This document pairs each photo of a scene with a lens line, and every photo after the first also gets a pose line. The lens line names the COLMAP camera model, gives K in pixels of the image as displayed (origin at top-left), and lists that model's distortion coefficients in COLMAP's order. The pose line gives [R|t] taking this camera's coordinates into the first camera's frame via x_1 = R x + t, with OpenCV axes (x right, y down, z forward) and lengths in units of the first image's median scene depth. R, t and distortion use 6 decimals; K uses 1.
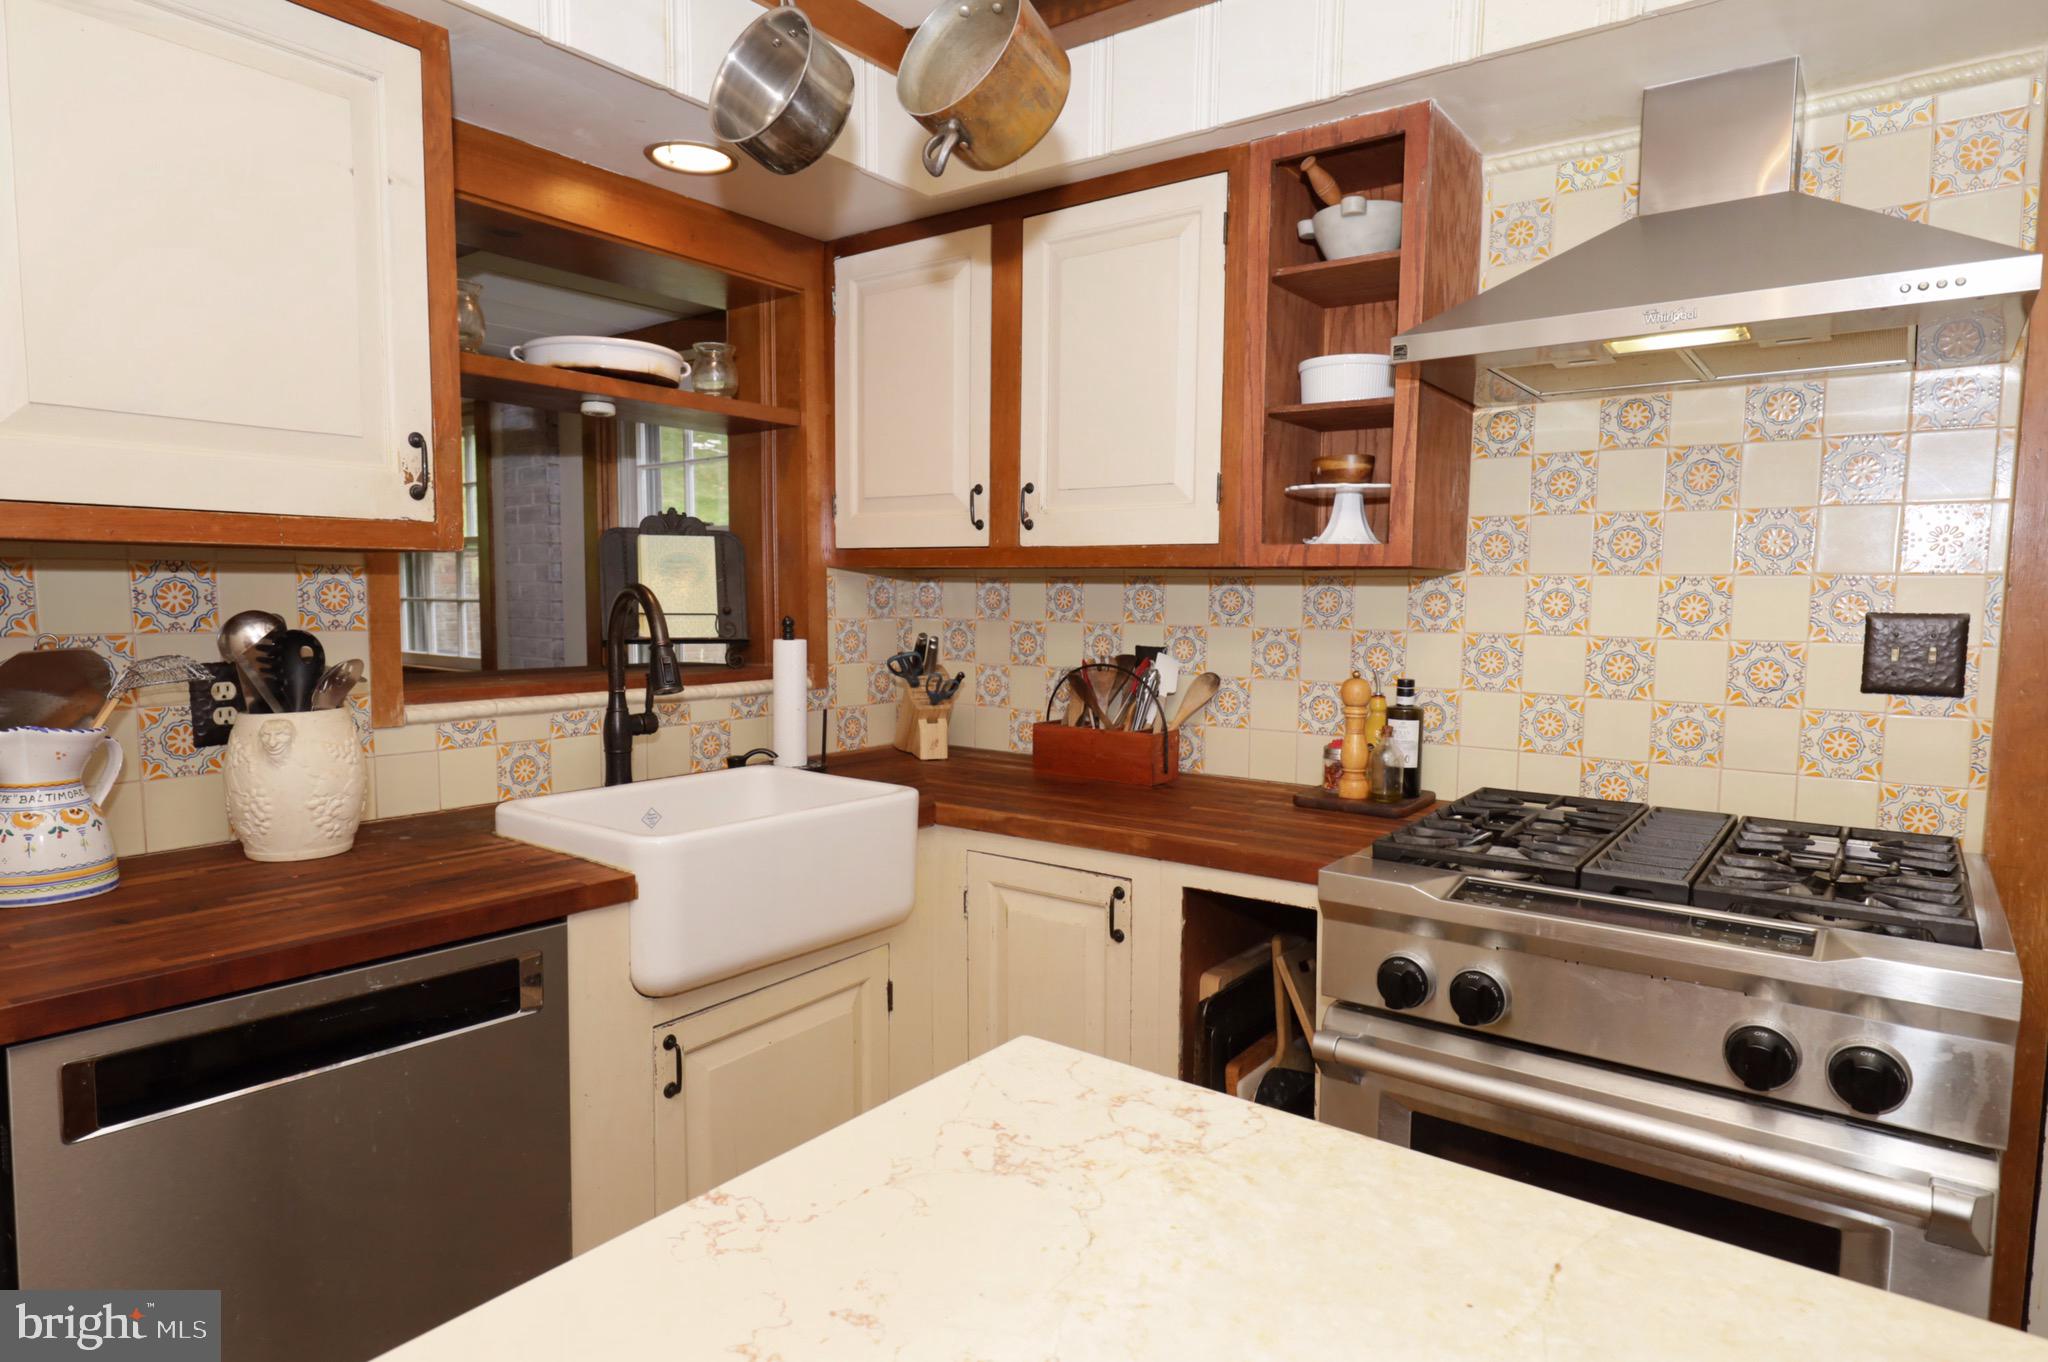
lens RADIAL K [[1178.9, 0, 1024.0], [0, 1178.9, 681.0], [0, 0, 1]] dist [-0.000361, -0.000174]
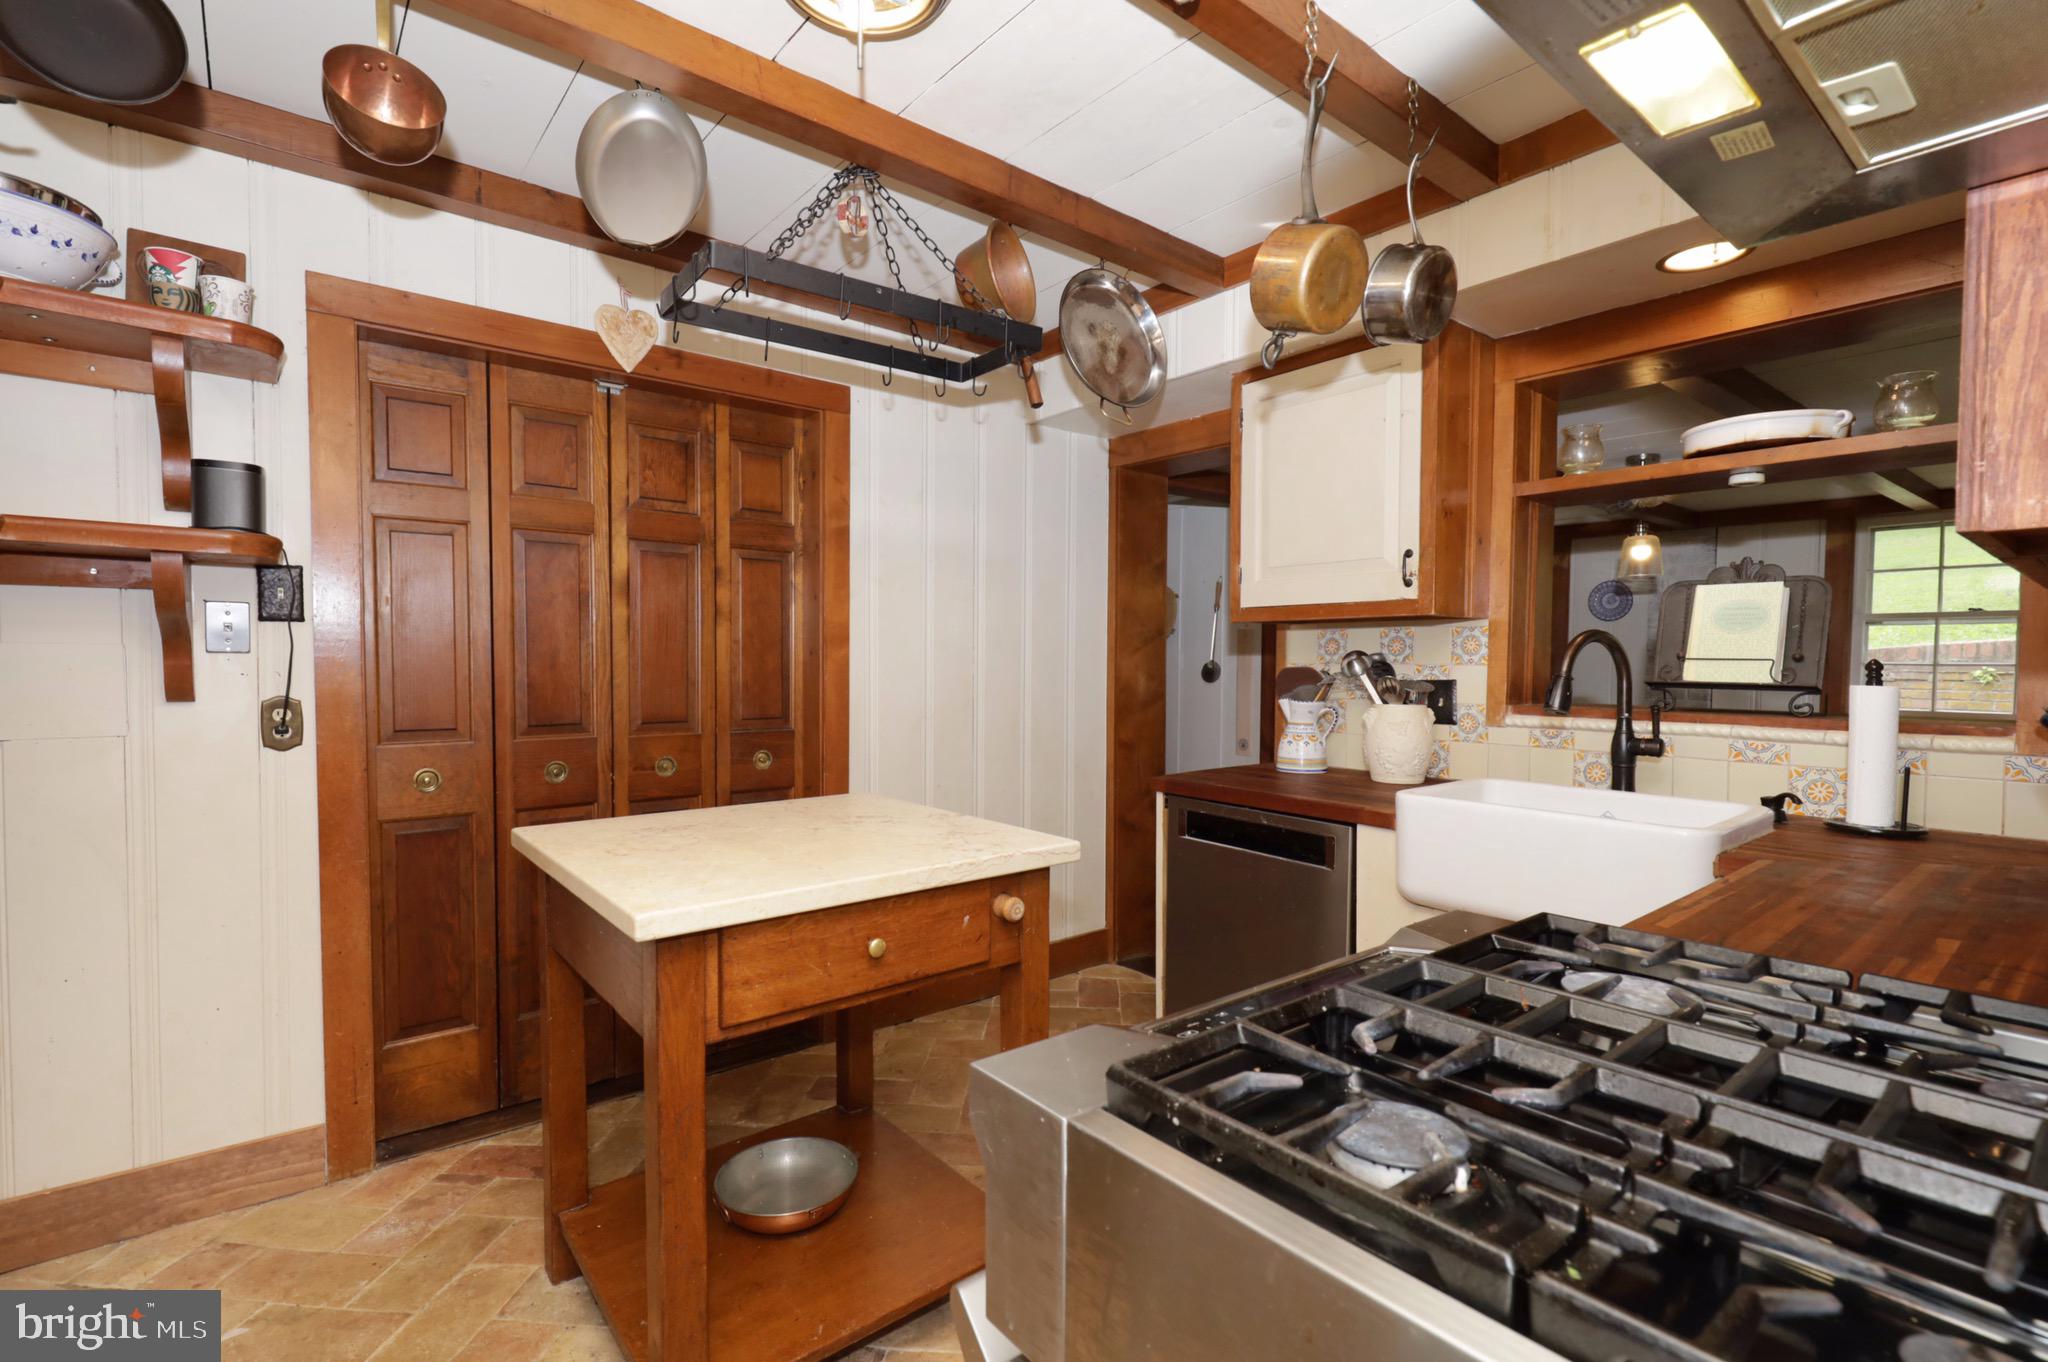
lens RADIAL K [[929.4, 0, 1024.0], [0, 929.4, 681.0], [0, 0, 1]] dist [0.001063, 0.000062]
pose [[-0.071441, 0.026937, -0.997081, 0.892630], [-0.087791, 0.995586, 0.033187, -0.009248], [0.993574, 0.089906, -0.068761, 0.526297]]
